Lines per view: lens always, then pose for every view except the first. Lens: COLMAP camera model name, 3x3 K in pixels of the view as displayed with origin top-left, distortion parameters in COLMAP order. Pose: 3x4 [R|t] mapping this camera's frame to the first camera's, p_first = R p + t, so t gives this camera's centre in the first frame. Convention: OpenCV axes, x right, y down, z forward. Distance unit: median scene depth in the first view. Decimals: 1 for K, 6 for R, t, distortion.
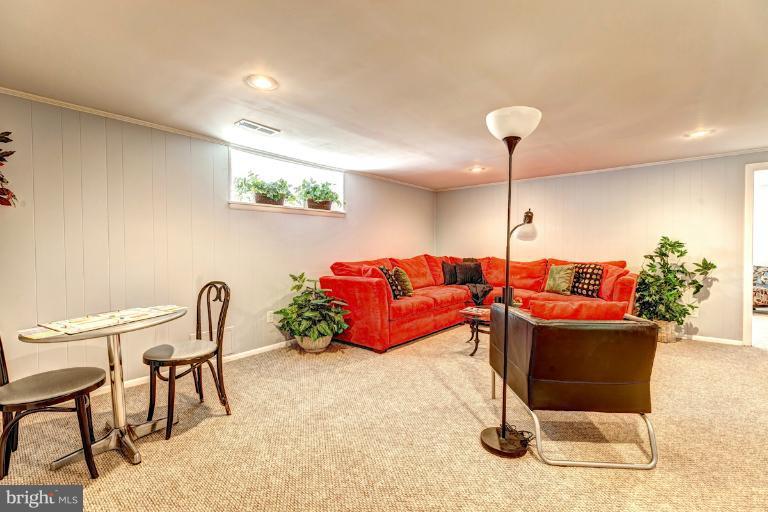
lens RADIAL K [[343.4, 0, 380.2], [0, 343.4, 252.7], [0, 0, 1]] dist [-0.001509, -0.000025]
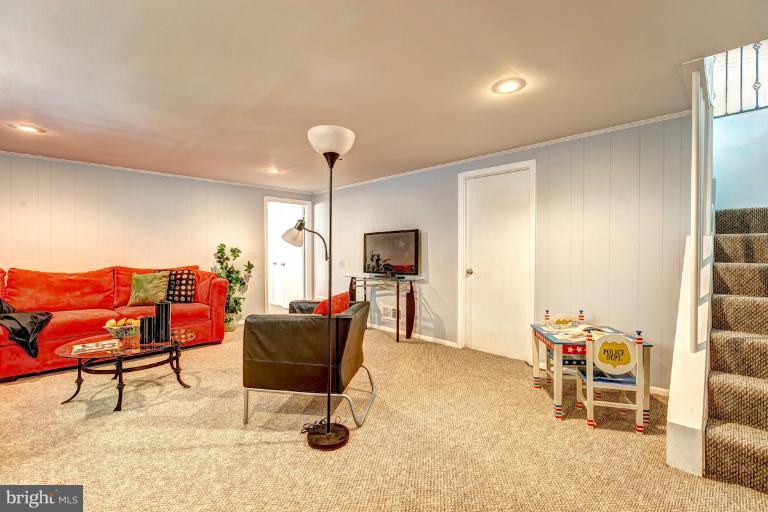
lens RADIAL K [[343.4, 0, 379.6], [0, 343.4, 254.0], [0, 0, 1]] dist [-0.001509, -0.000025]
pose [[0.076010, -0.005046, 0.997094, -0.332314], [0.019299, 0.999807, 0.003589, -0.005310], [-0.996920, 0.018971, 0.076093, 0.366741]]
